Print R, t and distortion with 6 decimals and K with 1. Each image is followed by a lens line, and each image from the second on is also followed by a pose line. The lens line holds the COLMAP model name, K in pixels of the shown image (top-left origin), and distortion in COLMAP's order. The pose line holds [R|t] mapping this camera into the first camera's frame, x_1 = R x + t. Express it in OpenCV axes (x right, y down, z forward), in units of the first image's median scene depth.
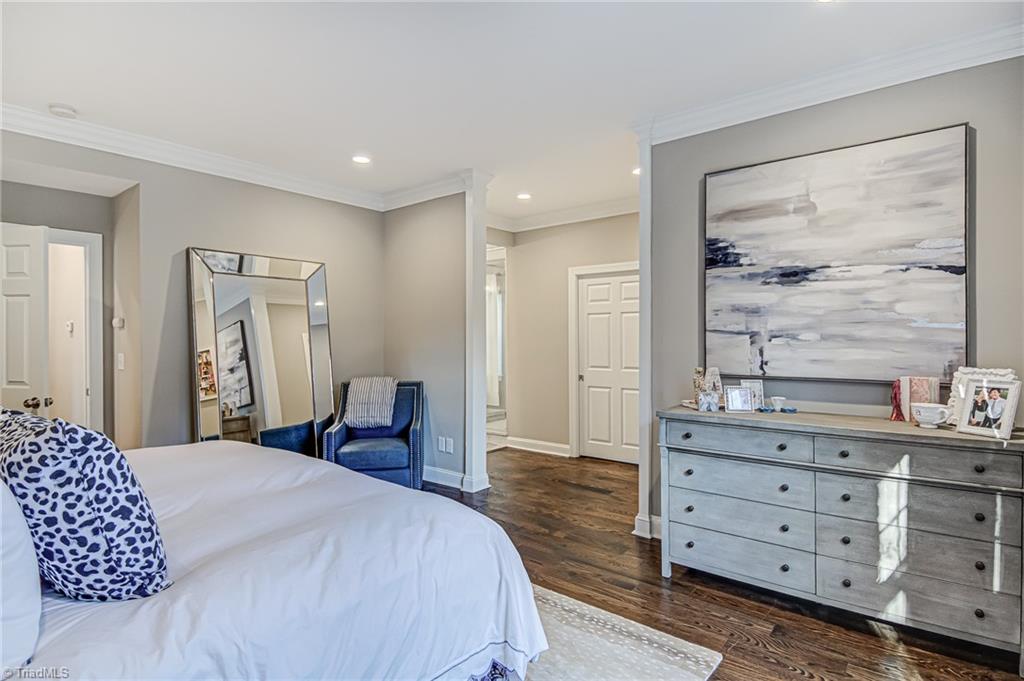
lens RADIAL K [[540.6, 0, 509.0], [0, 540.6, 340.7], [0, 0, 1]] dist [0.013903, -0.003305]
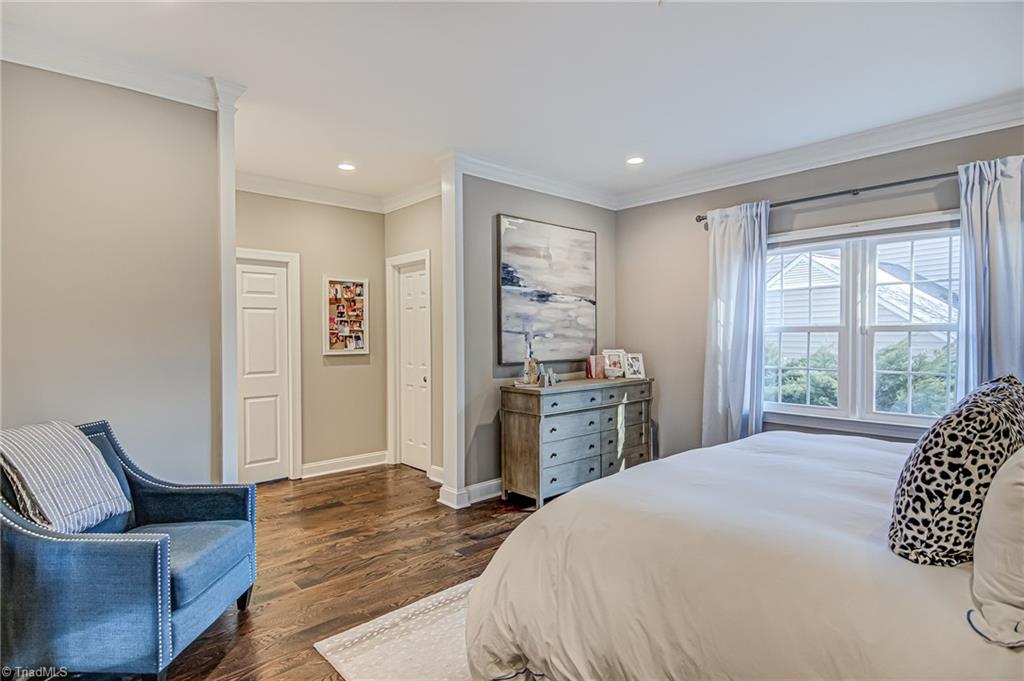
lens RADIAL K [[540.6, 0, 508.6], [0, 540.6, 340.0], [0, 0, 1]] dist [0.013903, -0.003305]
pose [[0.138275, -0.007024, 0.990369, -1.055909], [0.011949, 0.999914, 0.005424, -0.003851], [-0.990322, 0.011084, 0.138347, 0.880751]]
